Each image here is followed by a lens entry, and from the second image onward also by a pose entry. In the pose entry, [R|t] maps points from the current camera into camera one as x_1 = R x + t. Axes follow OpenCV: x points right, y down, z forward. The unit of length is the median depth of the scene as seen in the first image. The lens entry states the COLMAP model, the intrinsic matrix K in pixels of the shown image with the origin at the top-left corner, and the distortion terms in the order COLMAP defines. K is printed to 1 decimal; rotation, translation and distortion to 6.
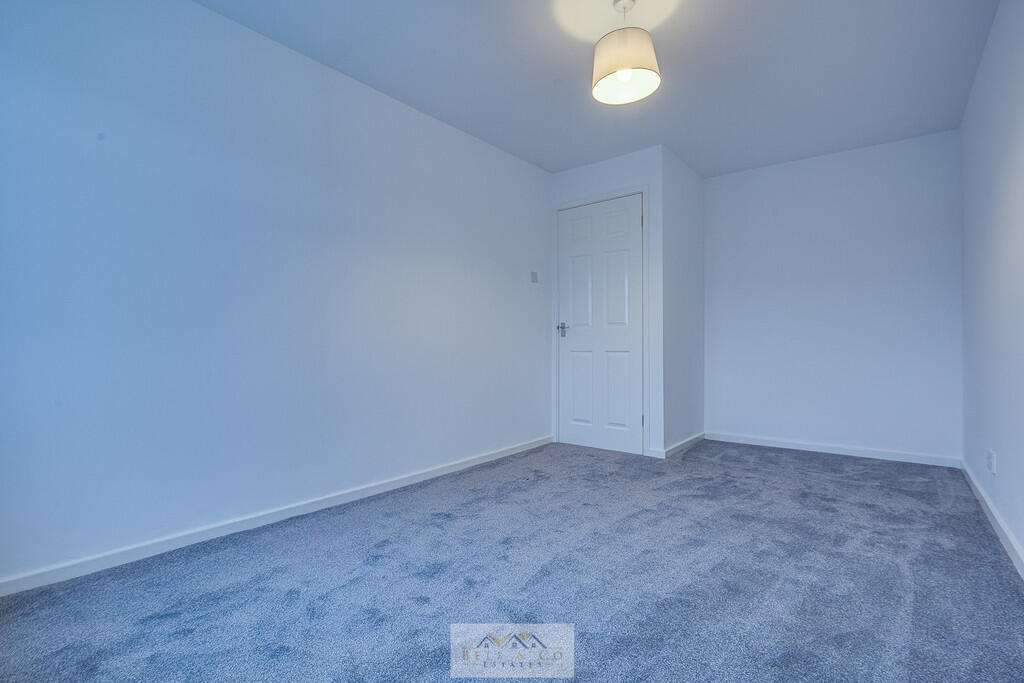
lens RADIAL K [[472.3, 0, 504.5], [0, 472.3, 343.8], [0, 0, 1]] dist [-0.024860, 0.001009]
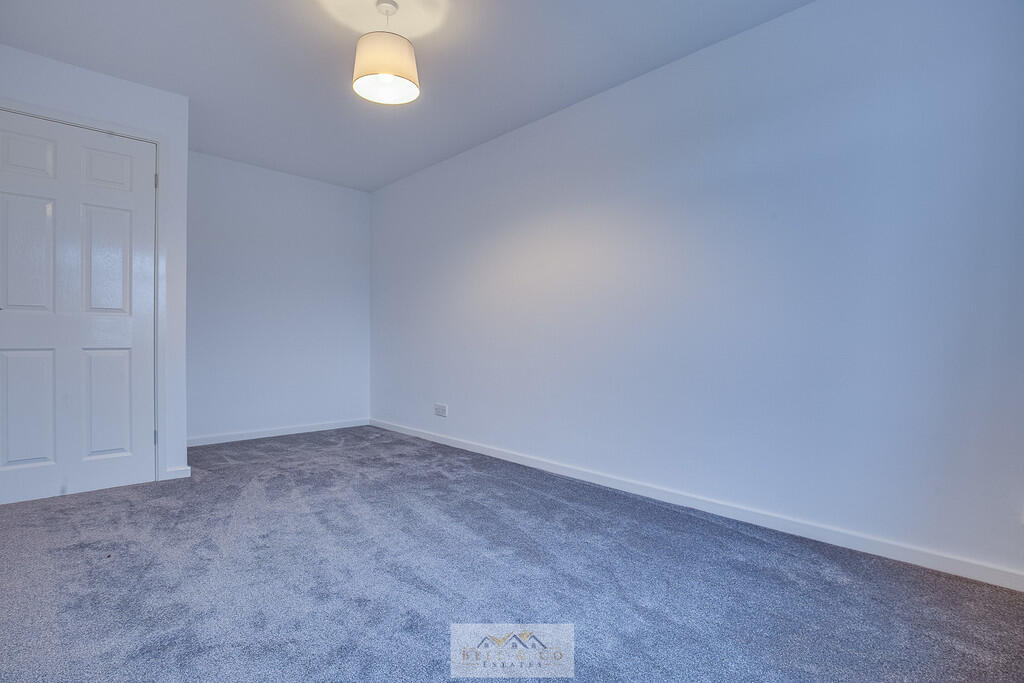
lens RADIAL K [[472.3, 0, 504.1], [0, 472.3, 342.2], [0, 0, 1]] dist [-0.024860, 0.001009]
pose [[0.132845, -0.000928, 0.991136, -0.596622], [-0.009410, 0.999953, 0.002198, -0.001196], [-0.991092, -0.009619, 0.132830, 0.499022]]
